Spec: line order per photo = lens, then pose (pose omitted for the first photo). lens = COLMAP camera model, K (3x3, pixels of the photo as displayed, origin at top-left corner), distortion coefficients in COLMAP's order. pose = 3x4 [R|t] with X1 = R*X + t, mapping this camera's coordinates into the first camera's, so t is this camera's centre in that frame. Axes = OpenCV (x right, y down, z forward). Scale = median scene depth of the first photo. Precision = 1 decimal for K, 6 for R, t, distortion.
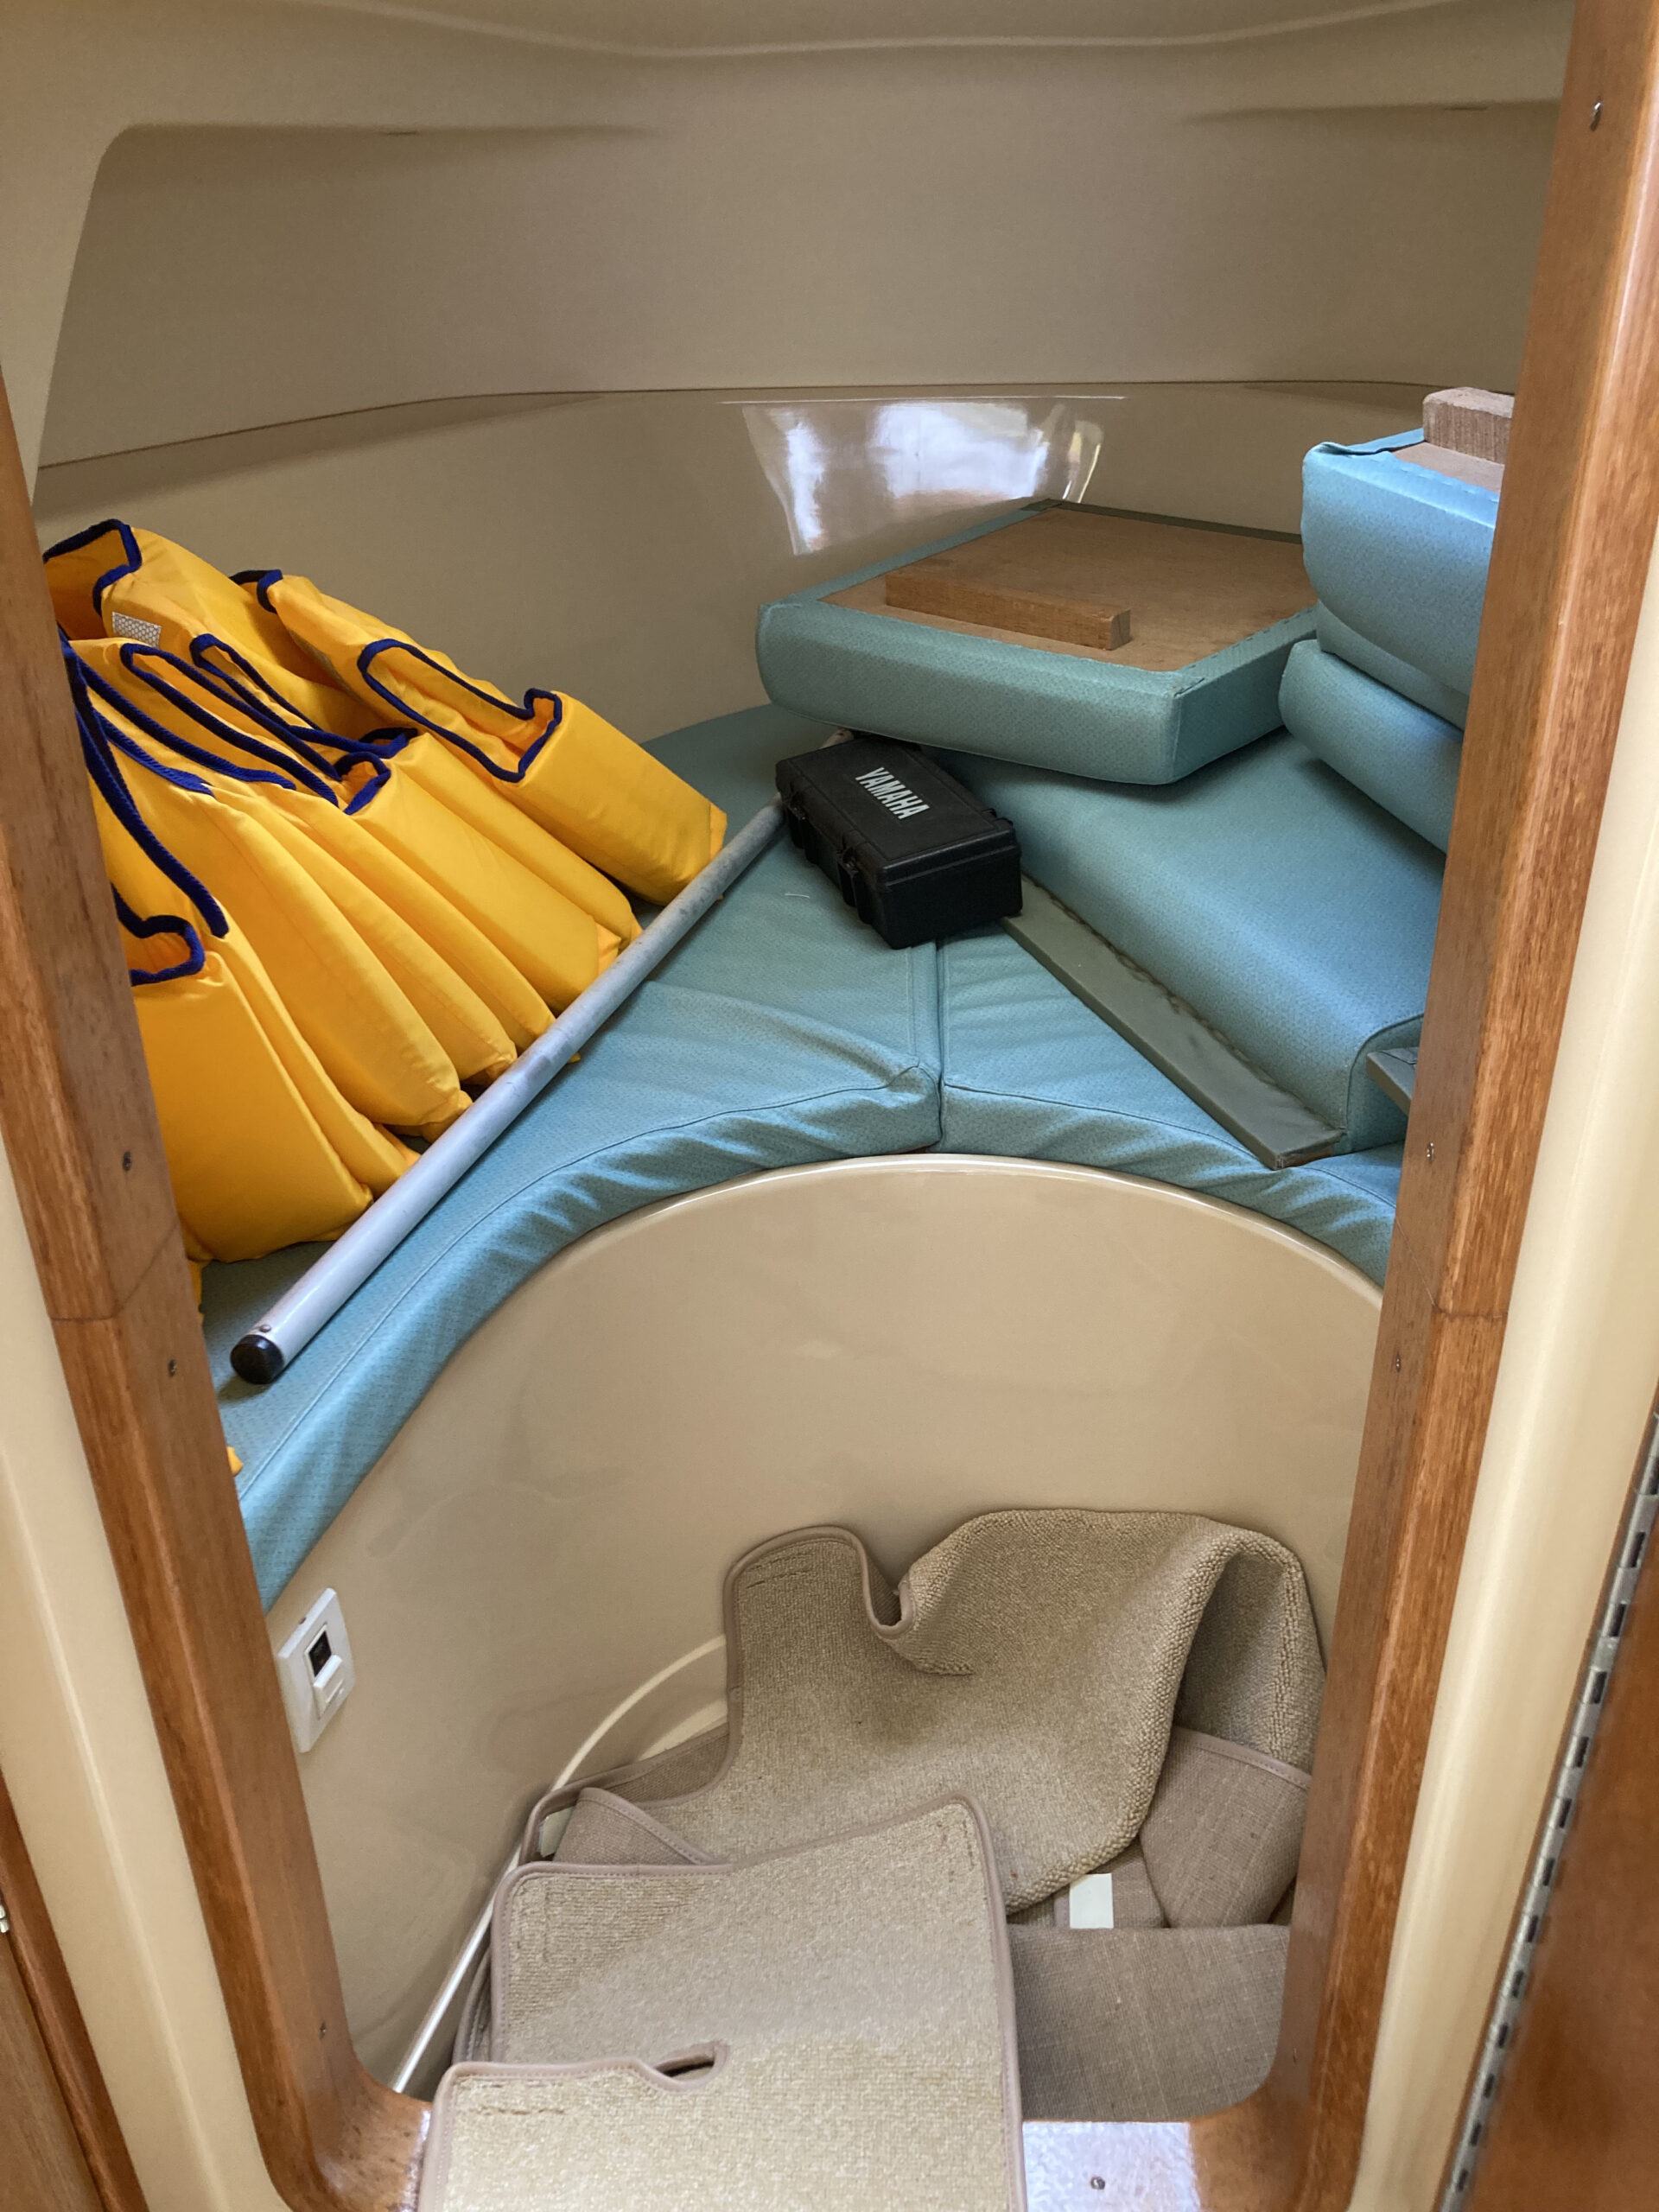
lens RADIAL K [[1799.7, 0, 834.6], [0, 1799.7, 1104.6], [0, 0, 1]] dist [0.033136, -0.019921]
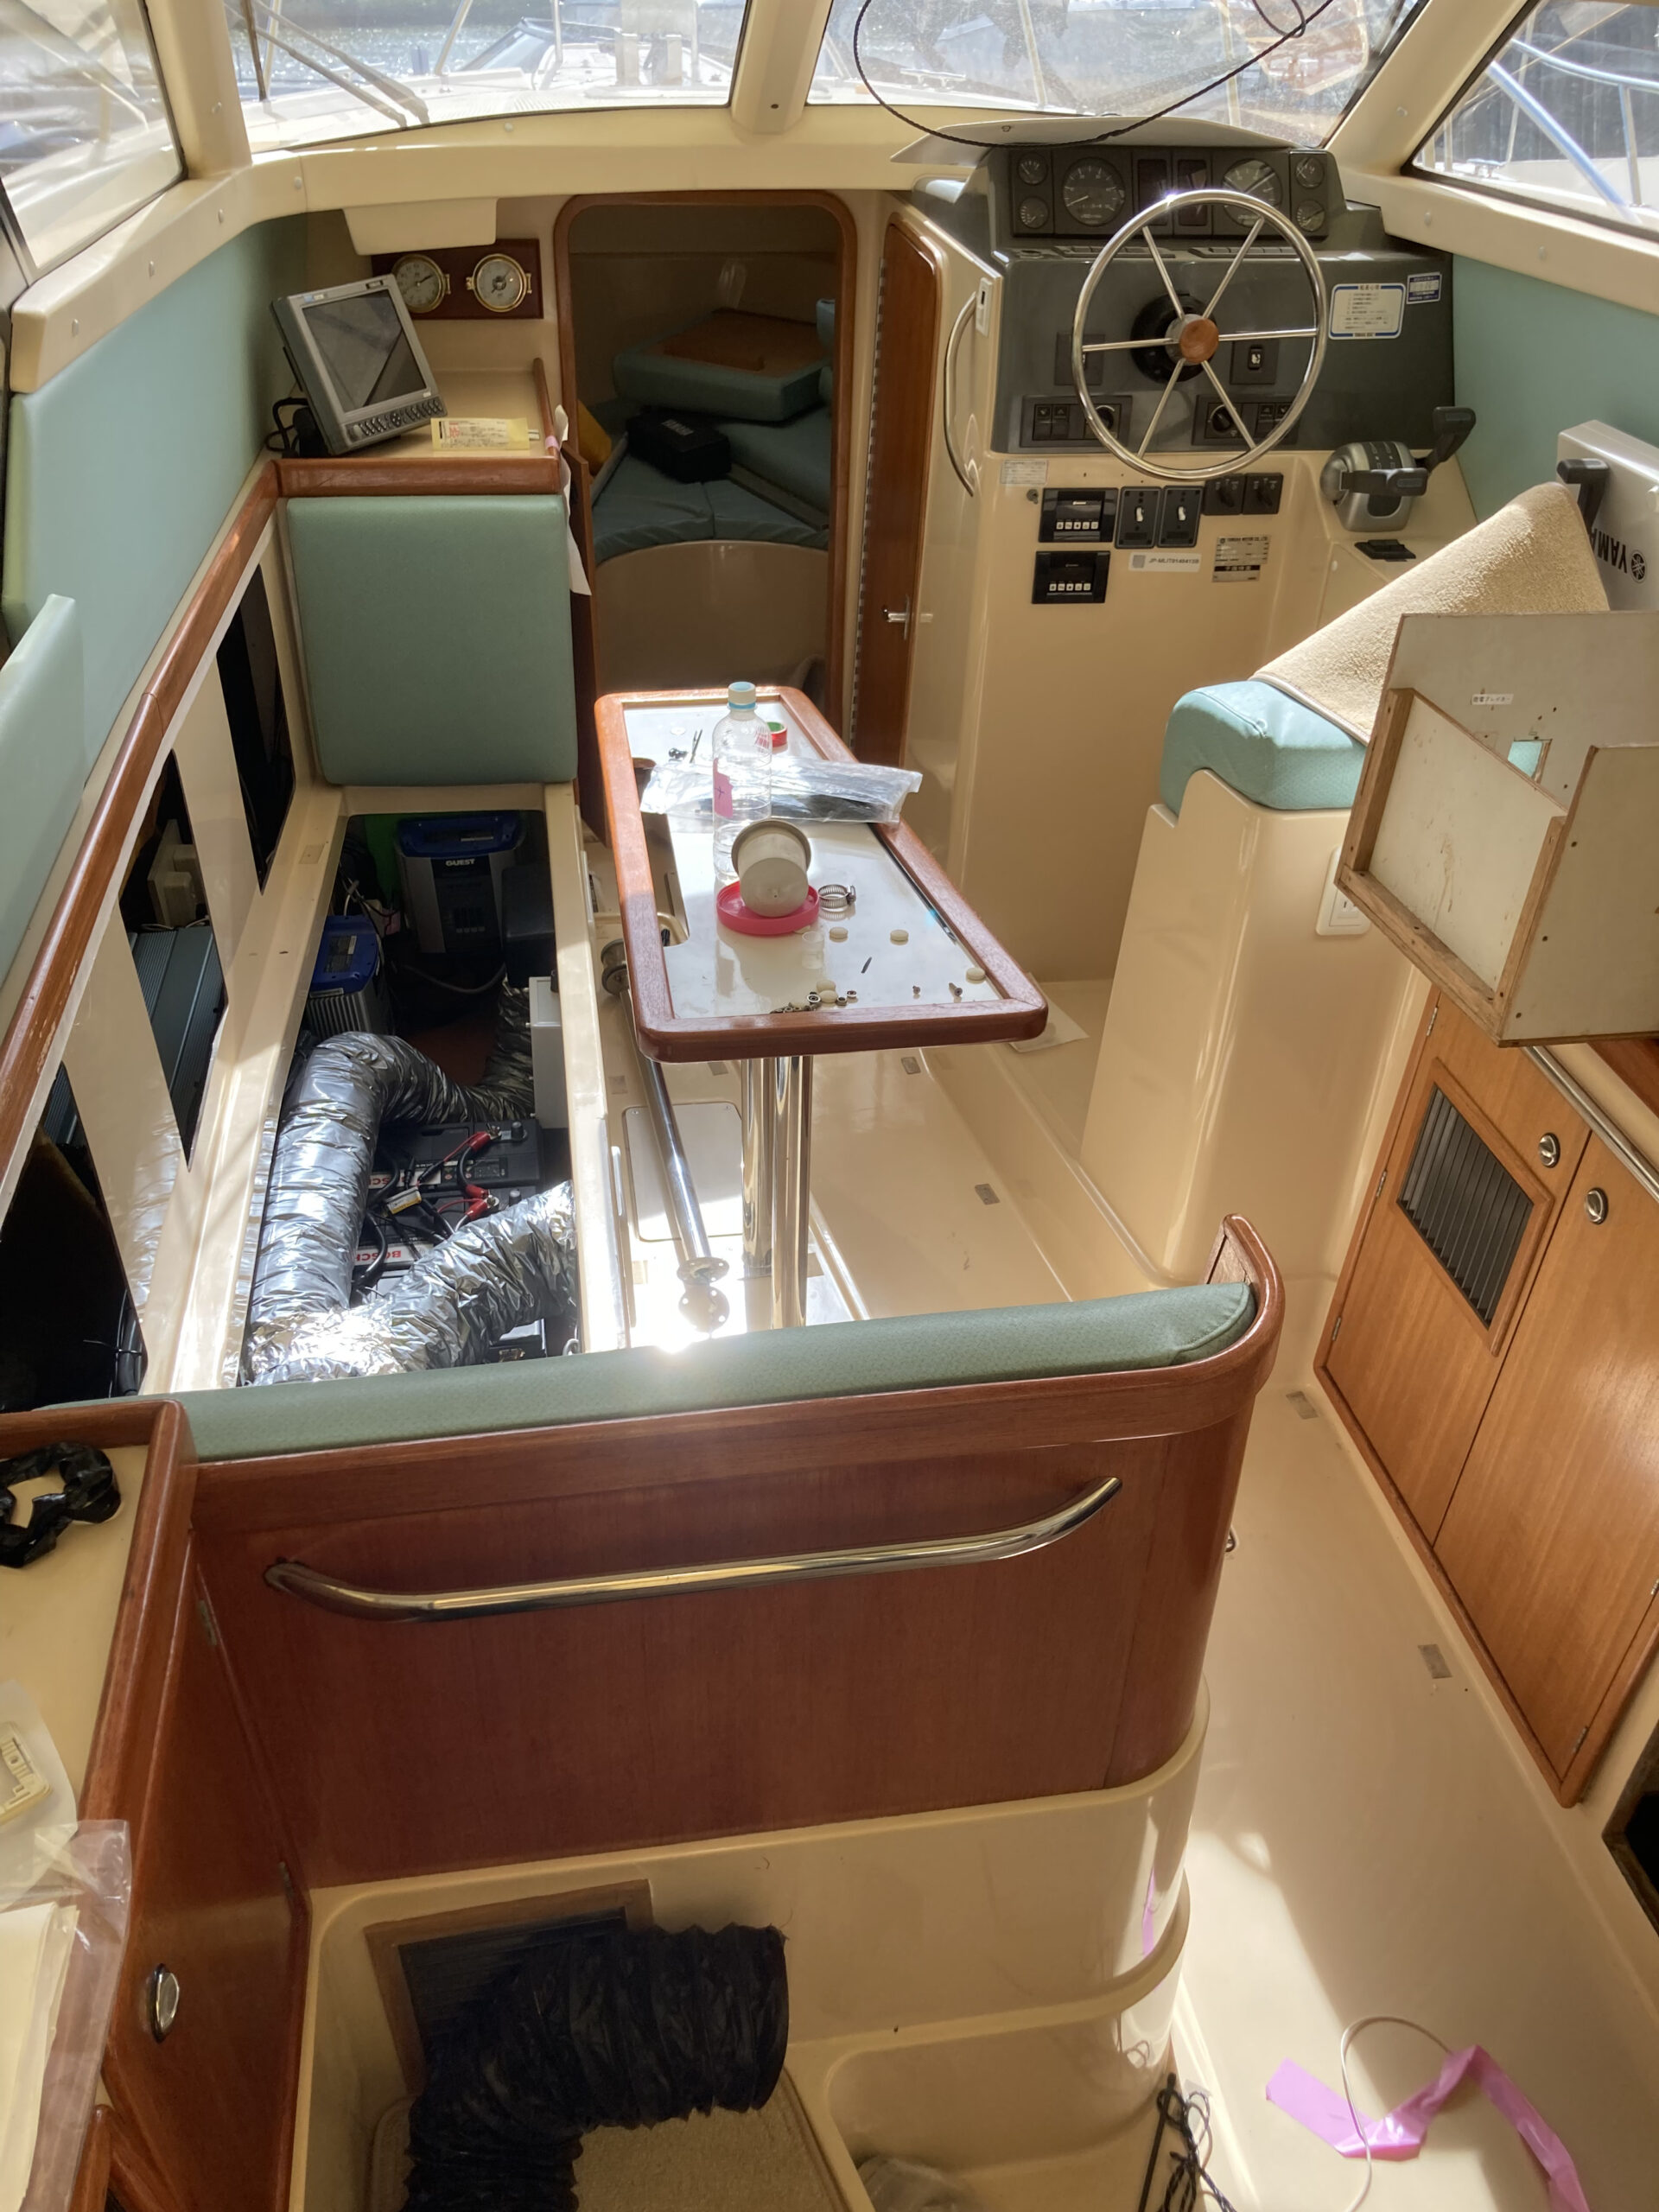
lens RADIAL K [[1799.7, 0, 806.7], [0, 1799.7, 1124.0], [0, 0, 1]] dist [0.033136, -0.019921]
pose [[0.981448, -0.072795, 0.177373, -0.349395], [0.050690, 0.990720, 0.126114, 0.547752], [-0.184907, -0.114784, 0.976030, -1.856234]]
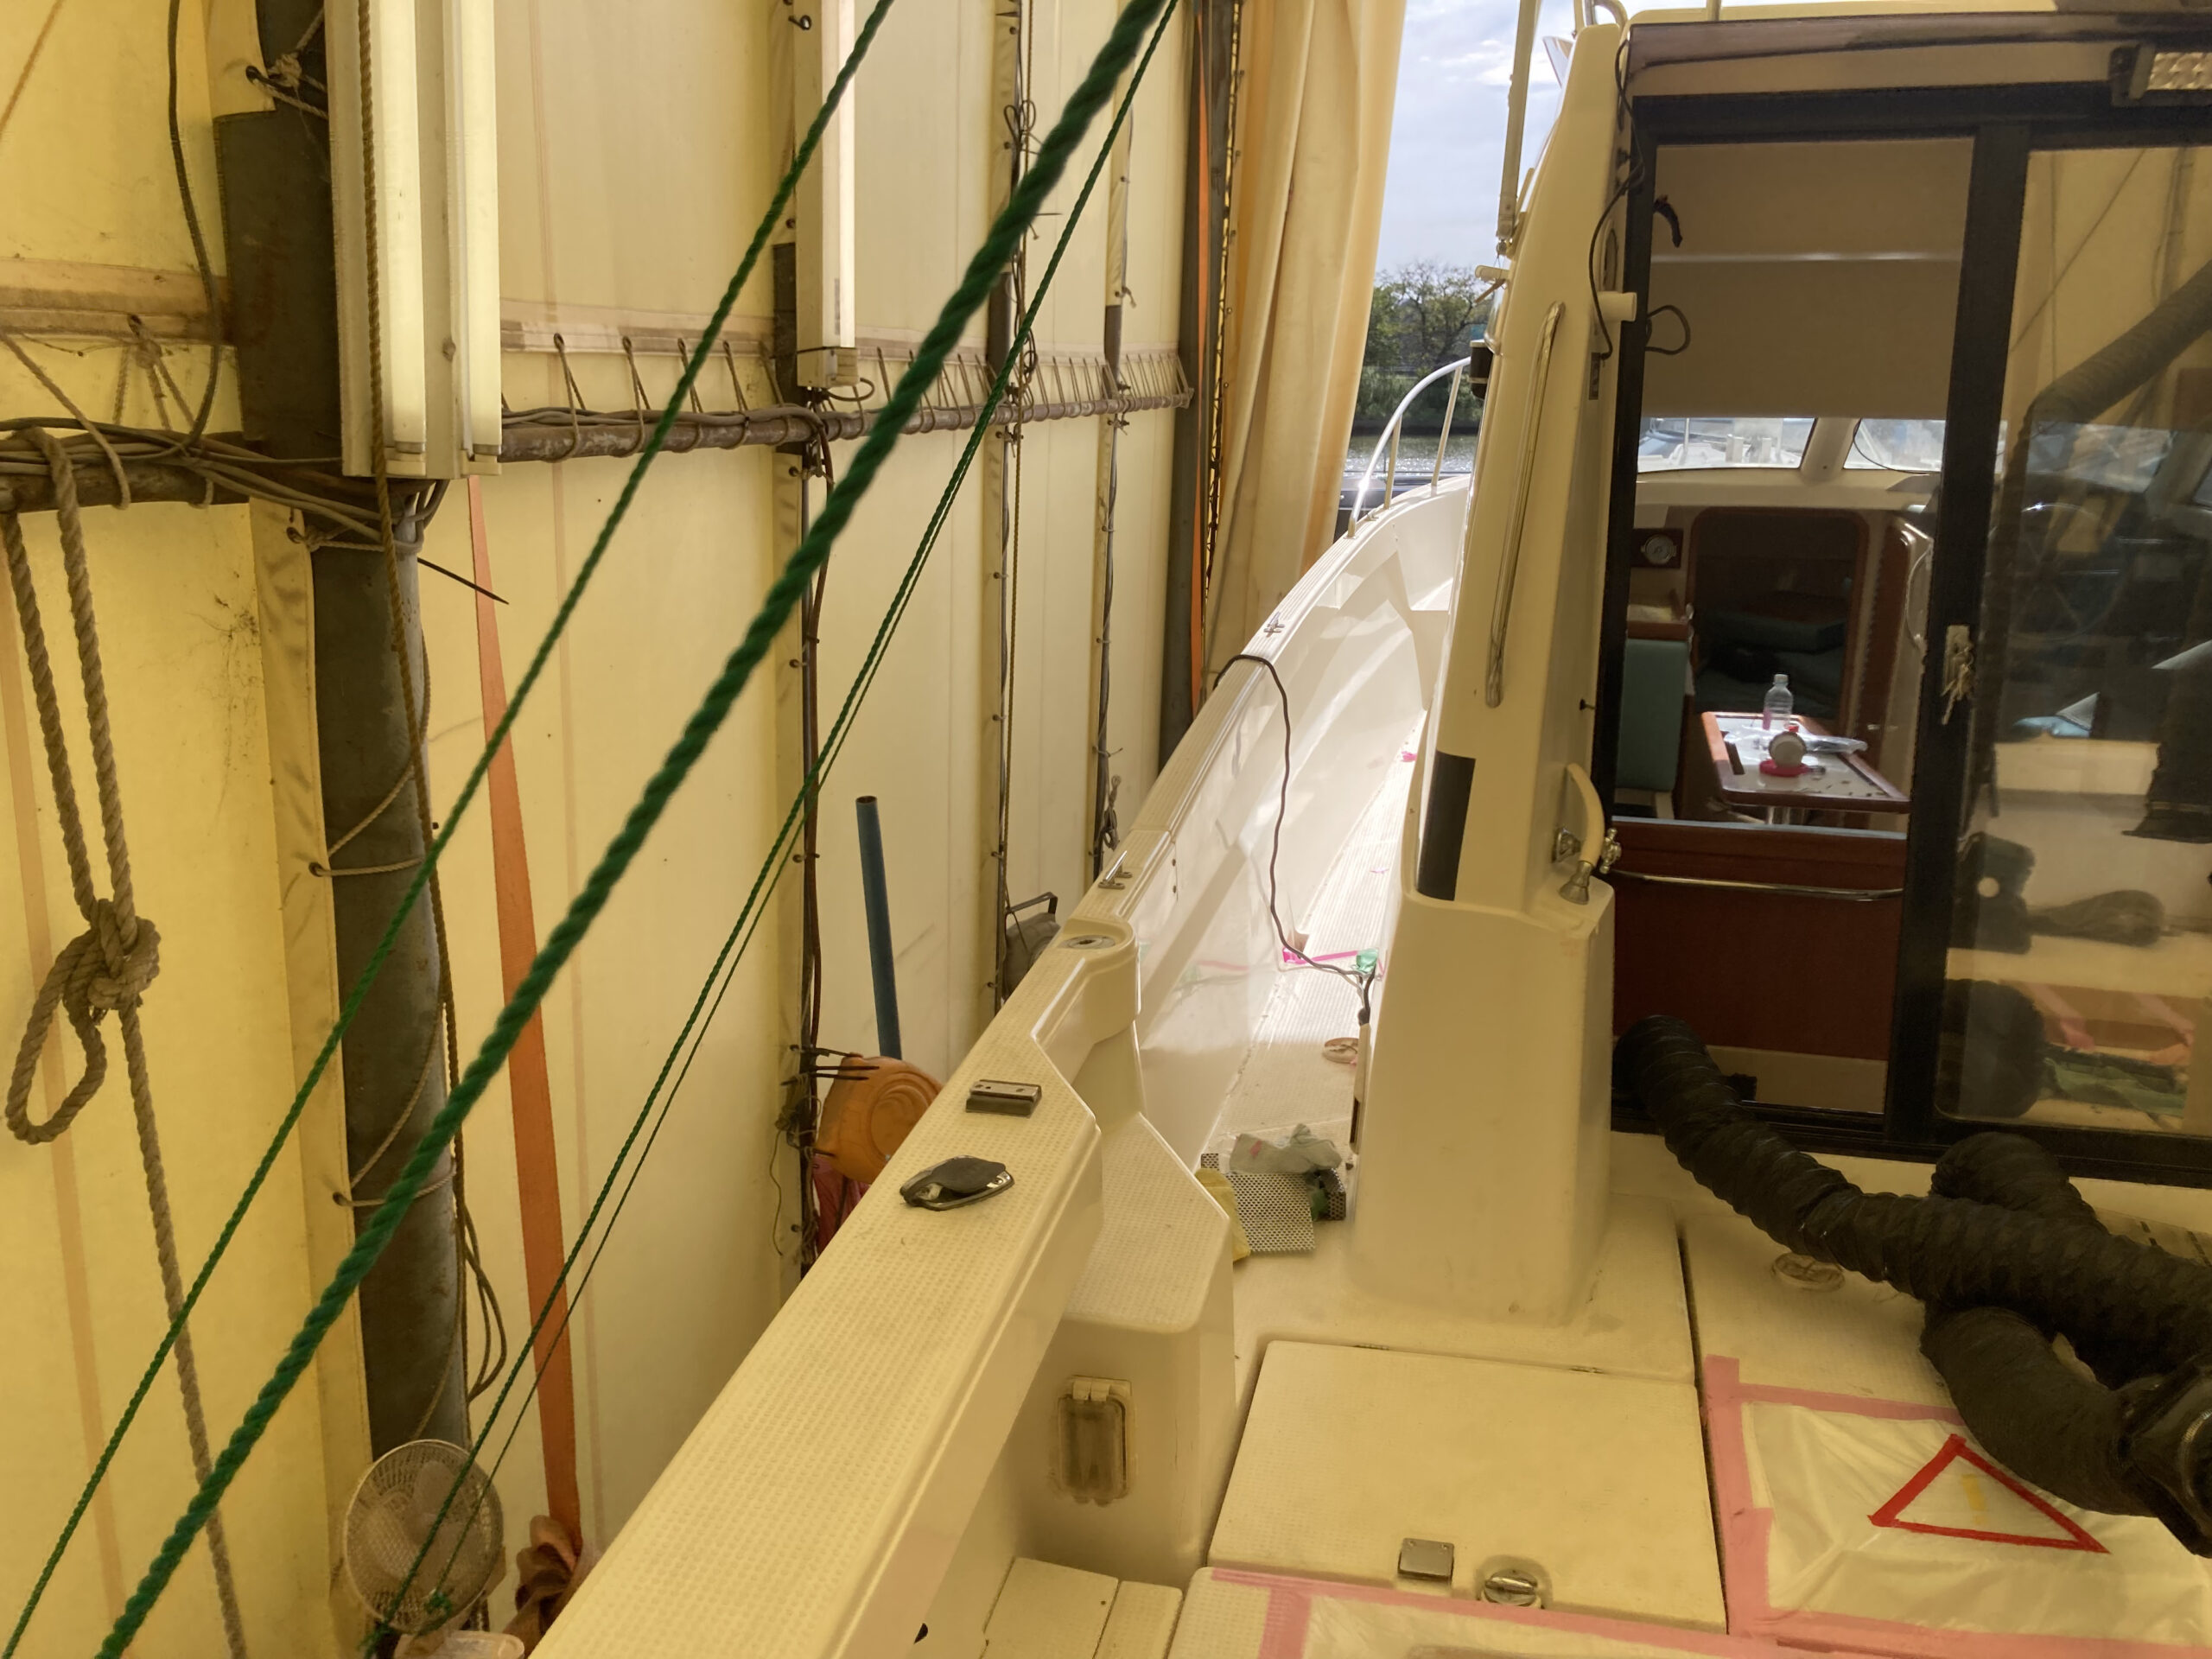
lens RADIAL K [[1799.7, 0, 1117.2], [0, 1799.7, 815.0], [0, 0, 1]] dist [0.033136, -0.019921]
pose [[0.978721, 0.079618, -0.189120, -0.604644], [-0.116458, 0.974366, -0.192481, 1.244117], [0.168947, 0.210410, 0.962904, -3.401584]]
